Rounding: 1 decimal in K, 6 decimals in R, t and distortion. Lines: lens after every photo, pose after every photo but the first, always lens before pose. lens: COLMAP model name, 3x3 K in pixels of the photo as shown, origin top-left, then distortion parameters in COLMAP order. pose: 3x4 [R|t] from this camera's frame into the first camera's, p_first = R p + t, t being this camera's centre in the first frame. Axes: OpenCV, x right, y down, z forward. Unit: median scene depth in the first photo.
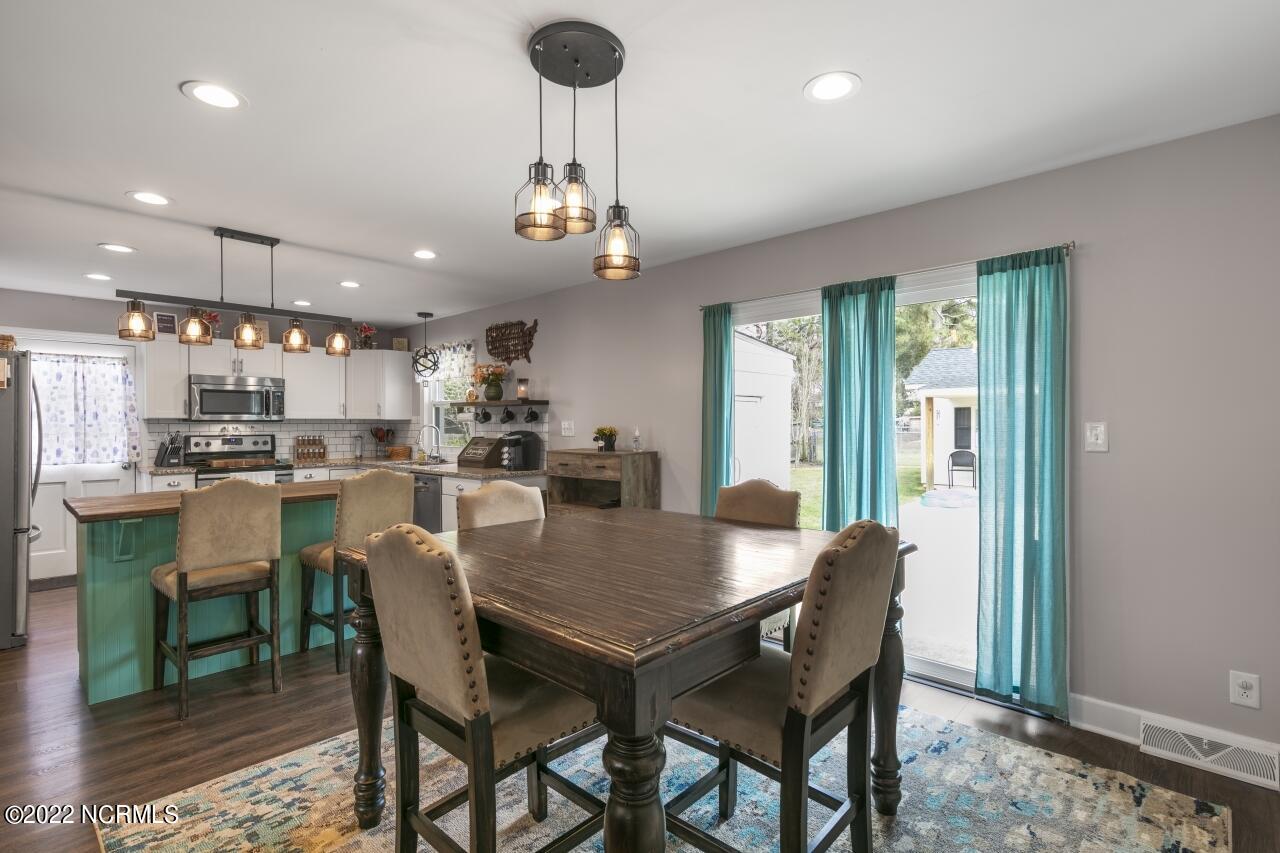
lens RADIAL K [[590.6, 0, 640.0], [0, 590.6, 426.5], [0, 0, 1]] dist [-0.003082, -0.000544]
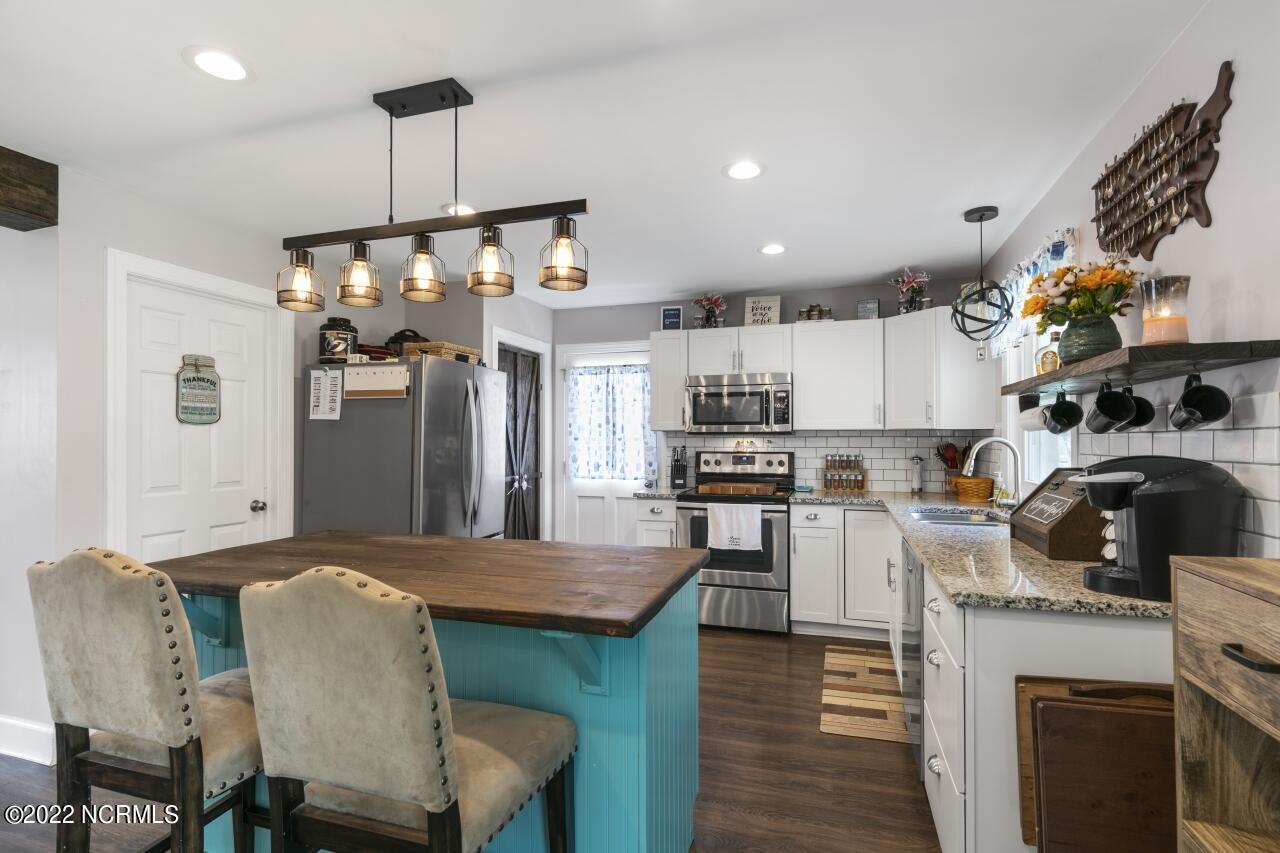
lens RADIAL K [[613.1, 0, 640.0], [0, 613.1, 426.5], [0, 0, 1]] dist [-0.000764, -0.000173]
pose [[0.439654, -0.018788, -0.897971, -0.033920], [-0.004557, 0.999722, -0.023148, 0.000822], [0.898156, 0.014269, 0.439446, 0.537269]]
